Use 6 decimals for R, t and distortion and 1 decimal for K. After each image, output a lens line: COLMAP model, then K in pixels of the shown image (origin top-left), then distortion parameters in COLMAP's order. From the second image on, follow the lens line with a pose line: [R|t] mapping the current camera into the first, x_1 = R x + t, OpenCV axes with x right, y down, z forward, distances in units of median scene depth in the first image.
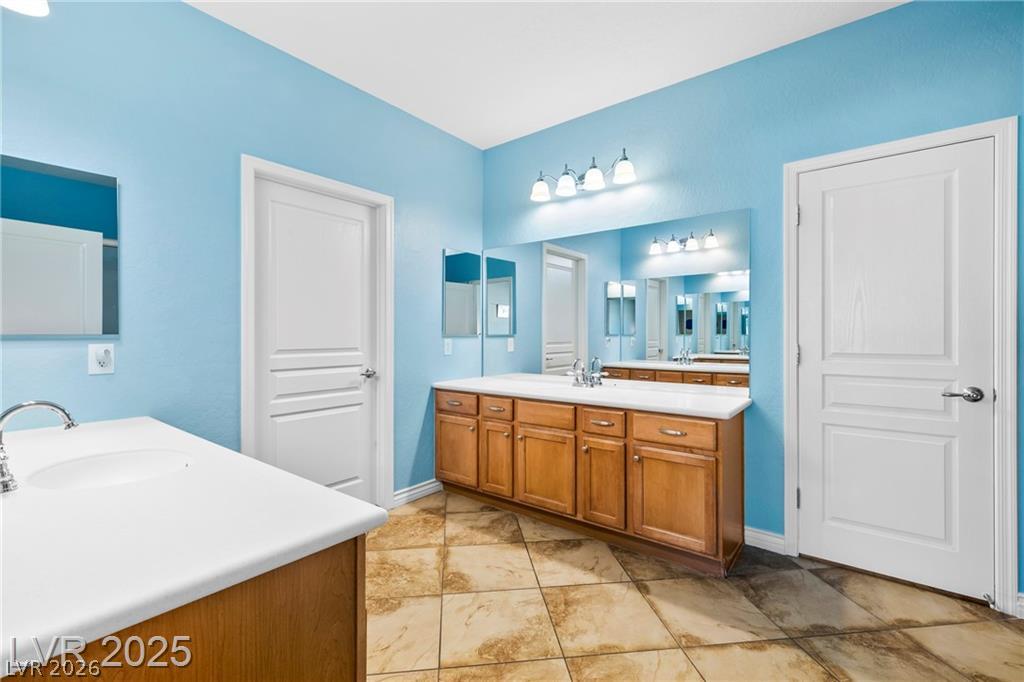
lens RADIAL K [[430.7, 0, 511.3], [0, 430.7, 334.3], [0, 0, 1]] dist [0.000676, 0.000169]
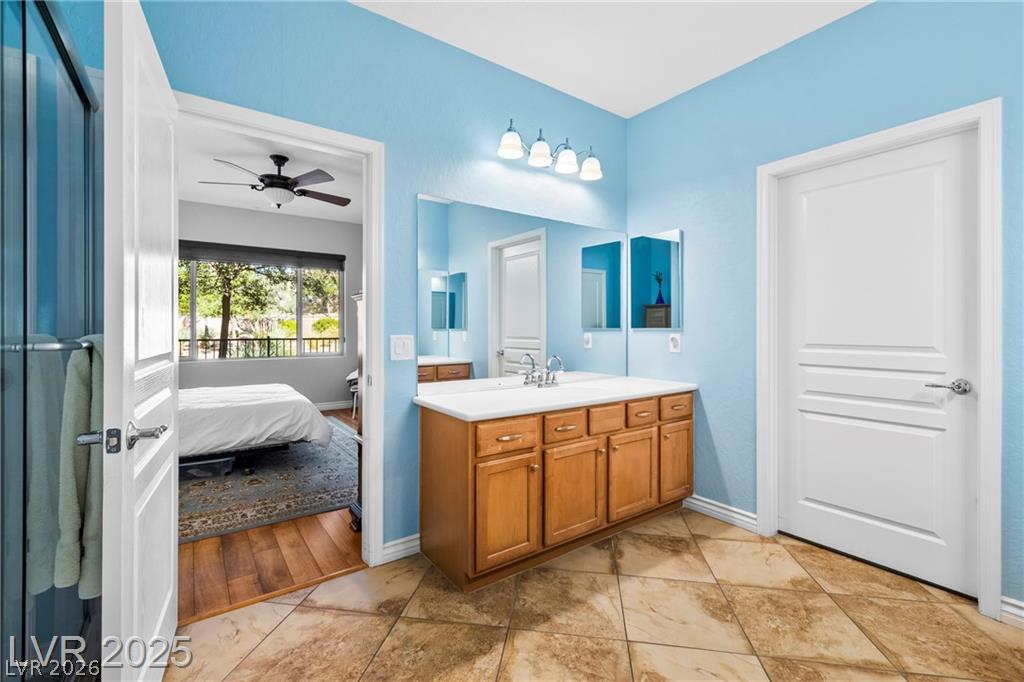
lens RADIAL K [[445.1, 0, 515.1], [0, 445.1, 327.0], [0, 0, 1]] dist [-0.000209, -0.000011]
pose [[-0.258258, 0.001560, -0.966075, 1.338289], [0.003327, 0.999994, 0.000726, -0.010267], [0.966070, -0.003026, -0.258262, 1.399169]]
